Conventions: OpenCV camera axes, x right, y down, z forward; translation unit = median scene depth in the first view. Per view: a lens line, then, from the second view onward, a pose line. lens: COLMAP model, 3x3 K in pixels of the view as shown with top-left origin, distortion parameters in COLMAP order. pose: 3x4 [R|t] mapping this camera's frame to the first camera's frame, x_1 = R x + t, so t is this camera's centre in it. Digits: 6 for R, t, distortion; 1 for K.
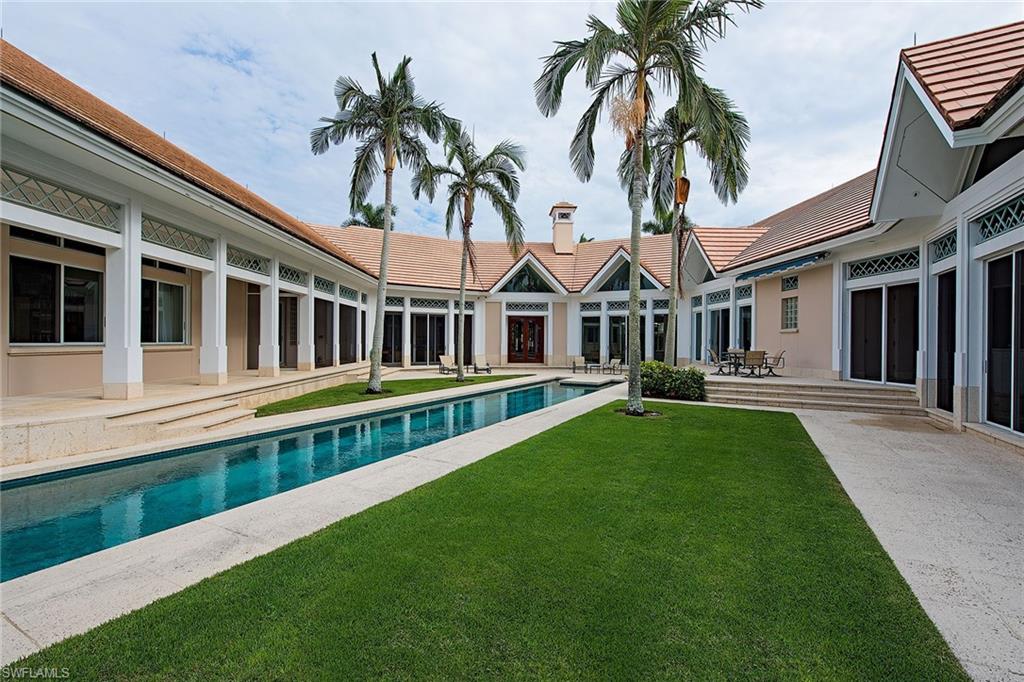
lens RADIAL K [[443.7, 0, 511.5], [0, 443.7, 340.0], [0, 0, 1]] dist [-0.000028, 0.000005]
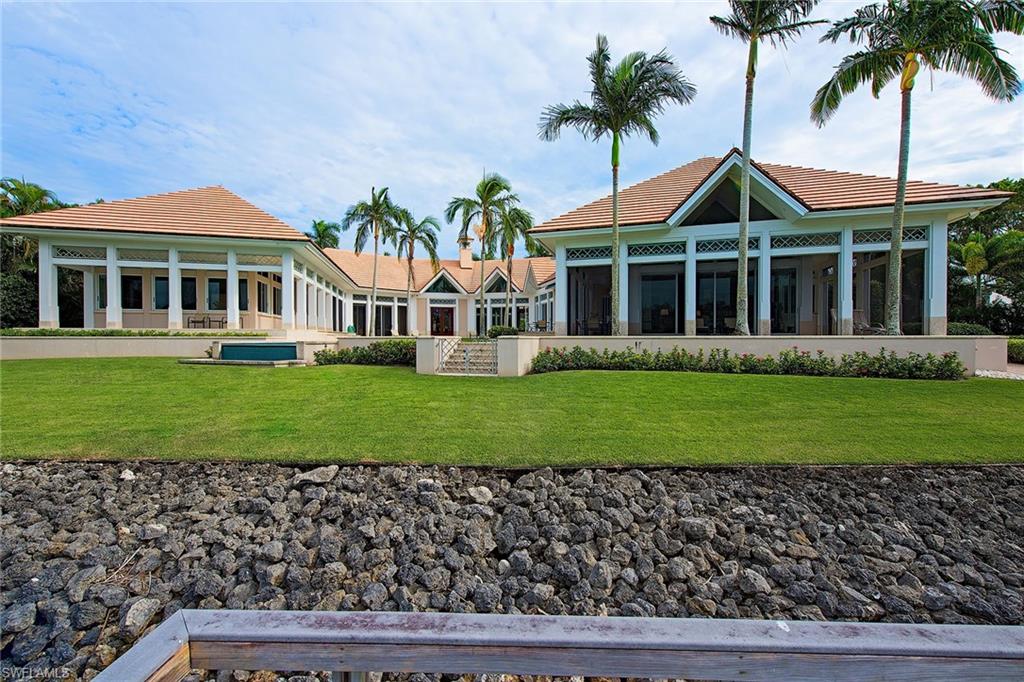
lens RADIAL K [[446.2, 0, 508.2], [0, 446.2, 341.3], [0, 0, 1]] dist [-0.000567, -0.000007]
pose [[0.984575, -0.005330, 0.174884, -0.020113], [0.003751, 0.999949, 0.009355, 0.072974], [-0.174925, -0.008555, 0.984545, -0.845472]]
